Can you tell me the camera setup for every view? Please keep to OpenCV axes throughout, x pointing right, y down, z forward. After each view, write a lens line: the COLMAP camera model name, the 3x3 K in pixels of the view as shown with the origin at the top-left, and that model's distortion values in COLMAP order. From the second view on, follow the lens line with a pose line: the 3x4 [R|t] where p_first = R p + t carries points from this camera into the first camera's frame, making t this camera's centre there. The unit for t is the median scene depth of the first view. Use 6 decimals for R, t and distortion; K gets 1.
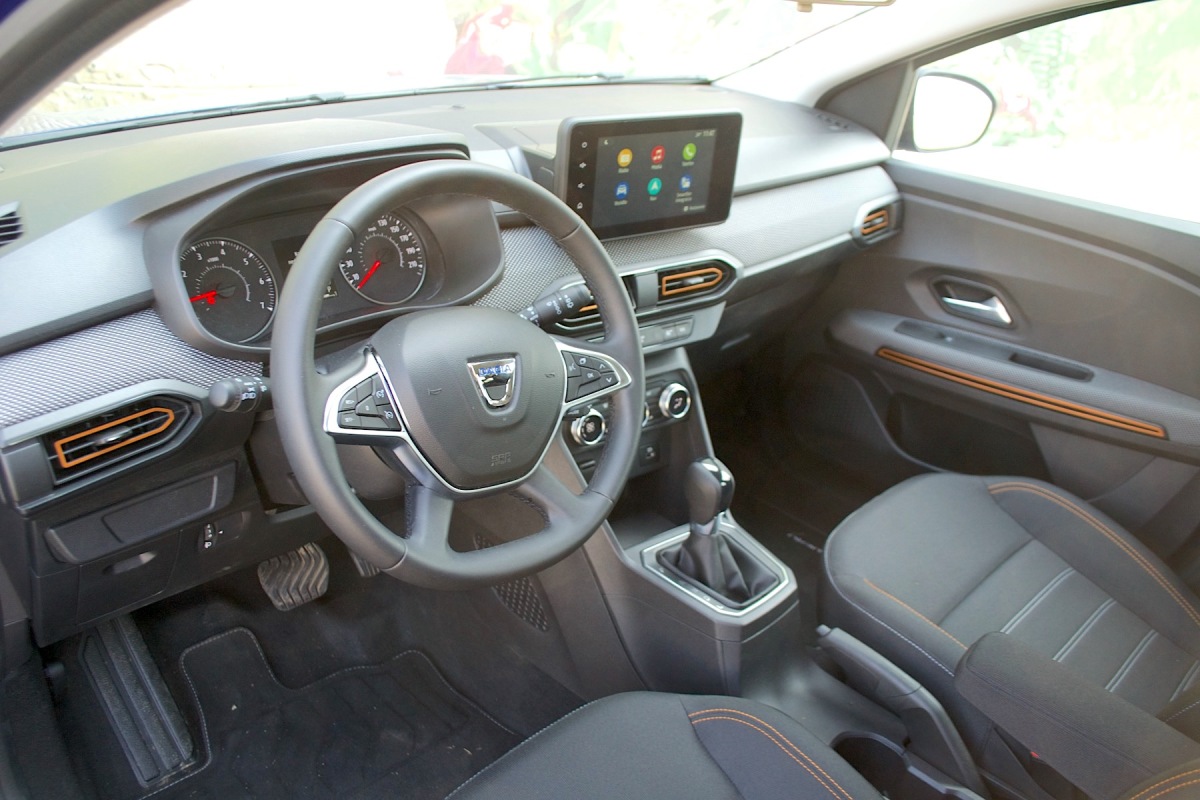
lens RADIAL K [[953.6, 0, 597.0], [0, 953.6, 397.3], [0, 0, 1]] dist [-0.078189, 0.000190]
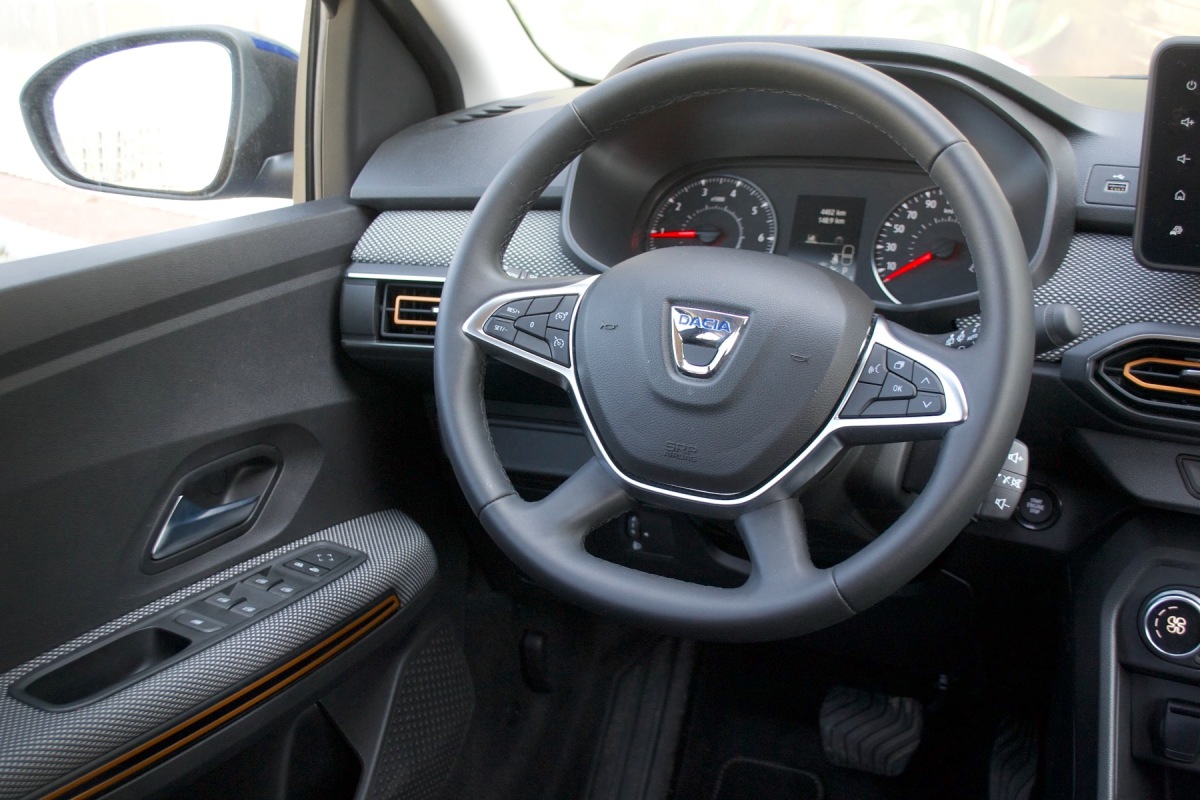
lens RADIAL K [[1421.0, 0, 564.3], [0, 1421.0, 406.3], [0, 0, 1]] dist [-0.062696, 0.000000]
pose [[0.363339, 0.190934, -0.911882, 0.572087], [-0.381313, 0.923517, 0.041436, 0.016537], [0.850050, 0.332657, 0.408356, 0.357297]]
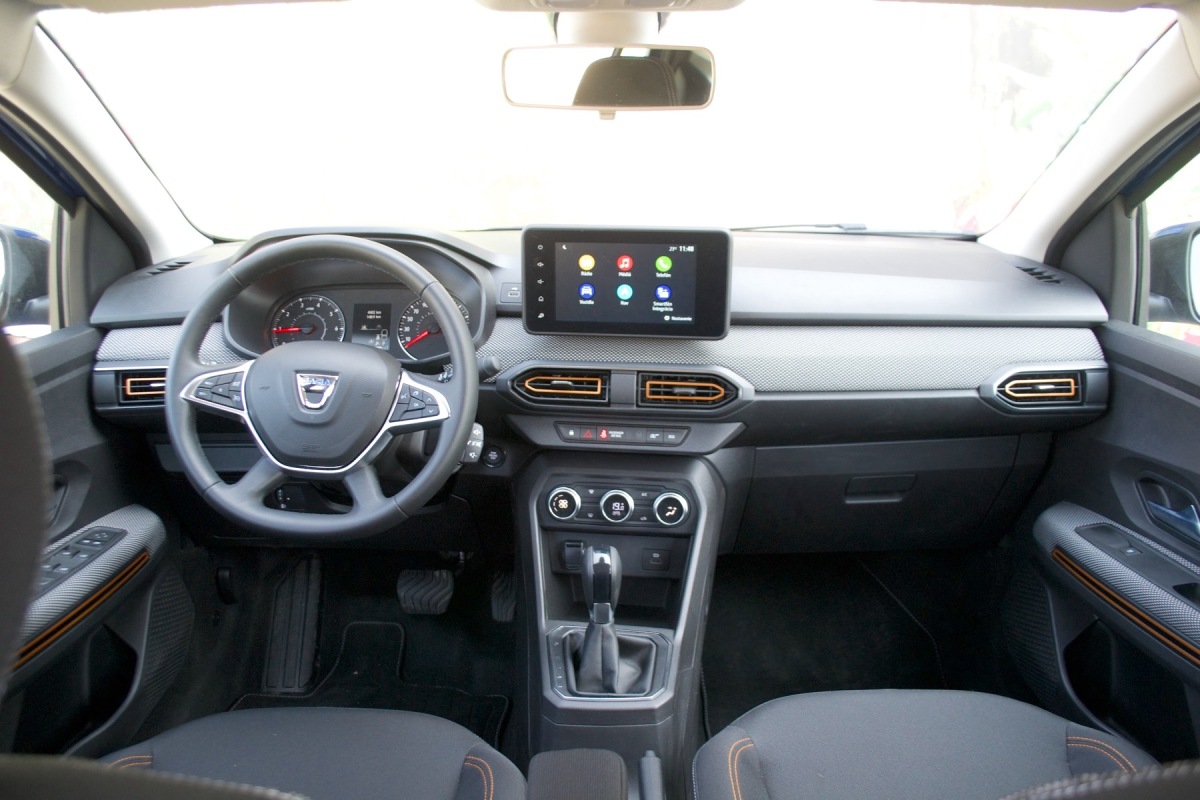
lens RADIAL K [[967.7, 0, 592.5], [0, 967.7, 406.2], [0, 0, 1]] dist [-0.080048, -0.003273]
pose [[0.707414, 0.128991, -0.694929, 0.796321], [-0.268925, 0.958378, -0.095866, 0.021379], [0.653639, 0.254701, 0.712659, 0.201927]]
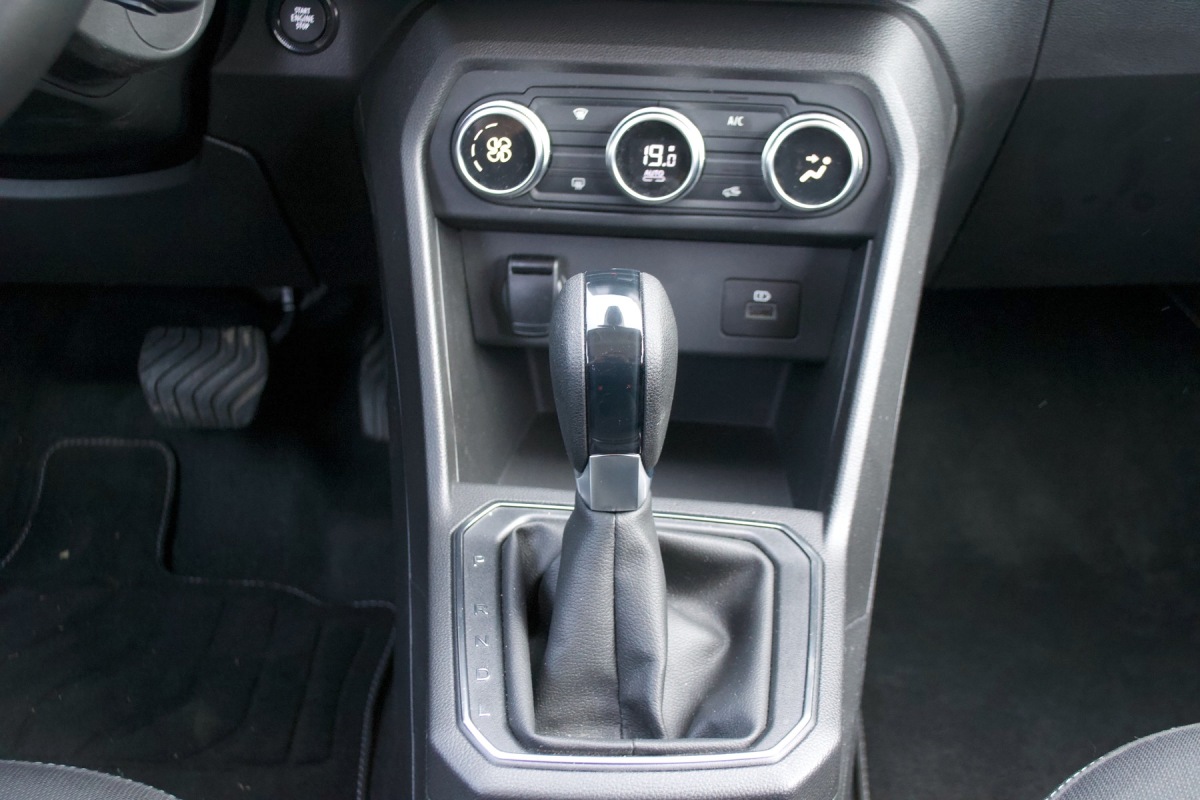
lens RADIAL K [[1369.1, 0, 593.6], [0, 1369.1, 393.7], [0, 0, 1]] dist [-0.060003, 0.000000]
pose [[0.711233, 0.284032, -0.643020, 0.404778], [-0.264409, 0.955654, 0.129670, 0.044540], [0.651334, 0.077795, 0.754792, 0.637287]]
